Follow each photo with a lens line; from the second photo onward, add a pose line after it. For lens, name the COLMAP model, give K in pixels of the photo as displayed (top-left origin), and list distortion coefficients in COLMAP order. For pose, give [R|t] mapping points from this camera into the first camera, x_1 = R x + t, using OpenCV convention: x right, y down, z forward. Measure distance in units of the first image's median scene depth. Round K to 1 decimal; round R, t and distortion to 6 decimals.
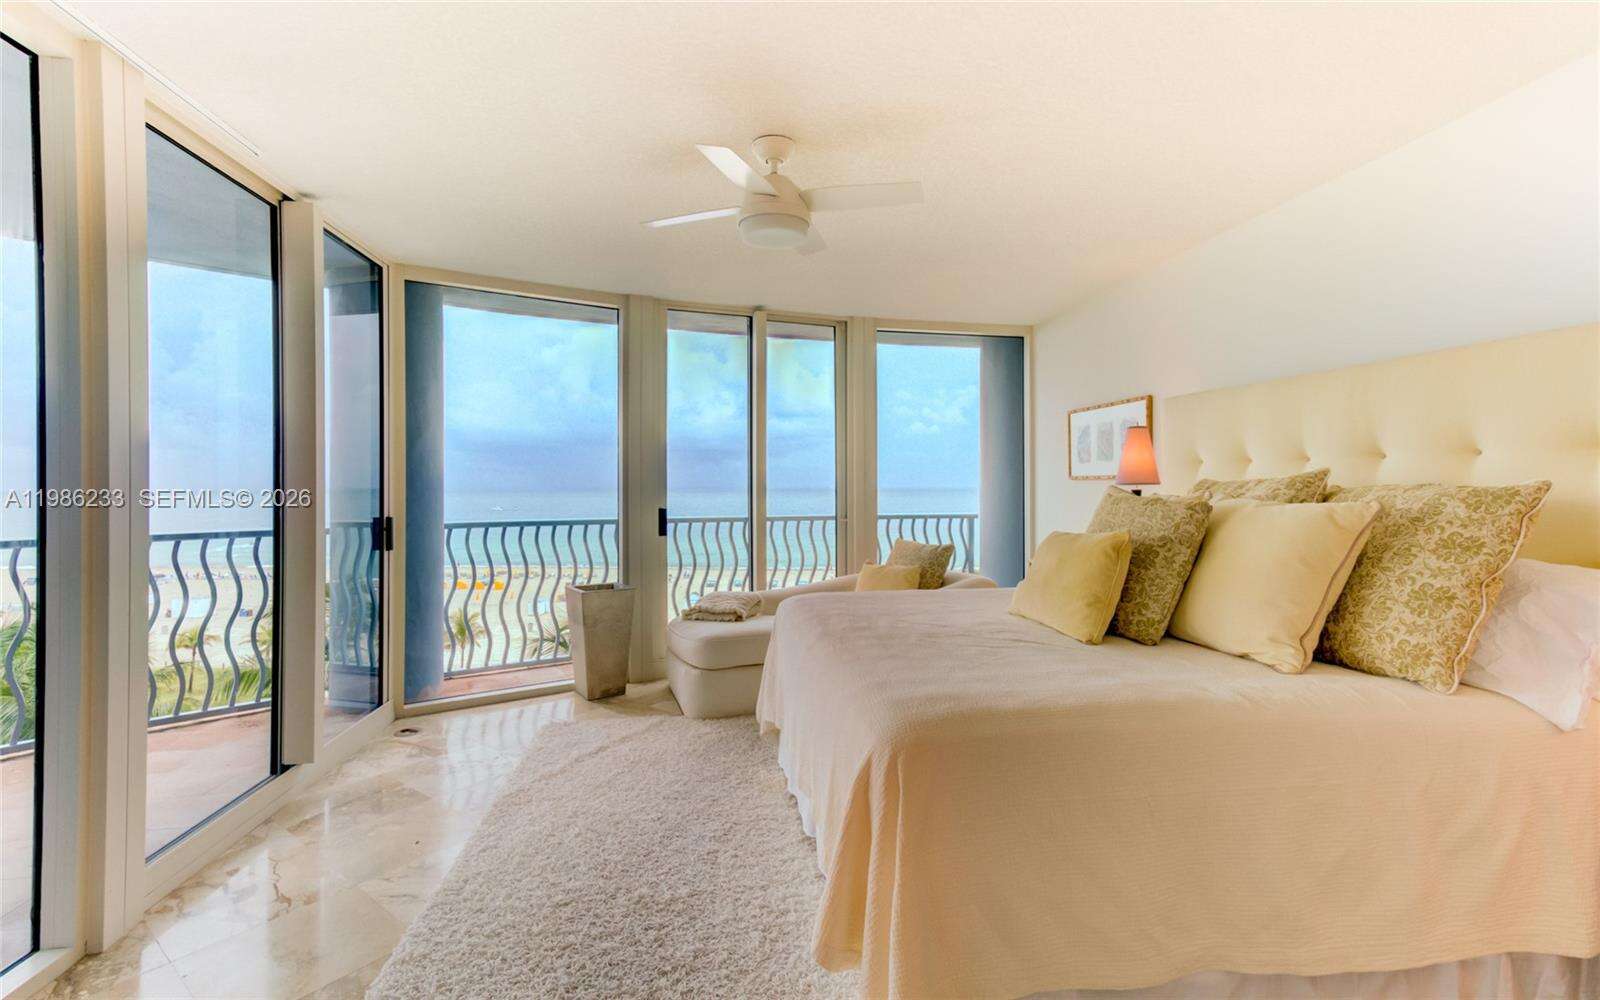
lens RADIAL K [[715.0, 0, 788.9], [0, 715.0, 485.0], [0, 0, 1]] dist [0.030003, 0.004690]
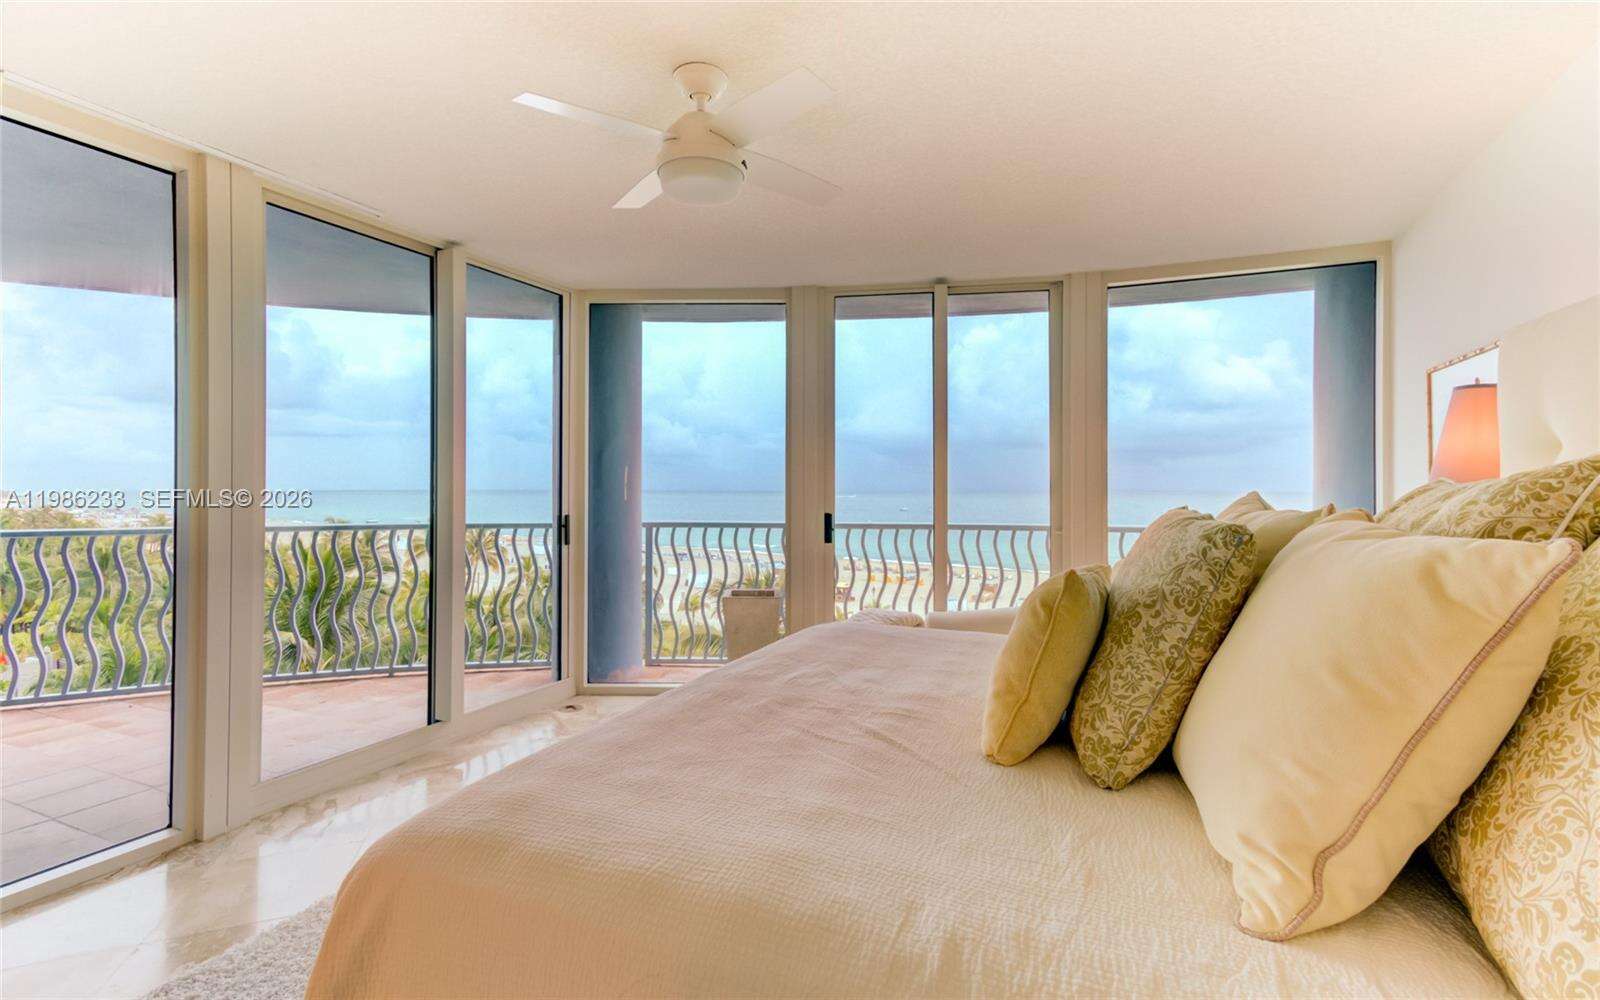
lens RADIAL K [[715.0, 0, 775.5], [0, 715.0, 480.9], [0, 0, 1]] dist [0.030003, 0.004690]
pose [[0.844573, -0.000997, -0.535439, 0.327910], [-0.003622, 0.999965, -0.007576, -0.001553], [0.535428, 0.008338, 0.844540, 0.229128]]
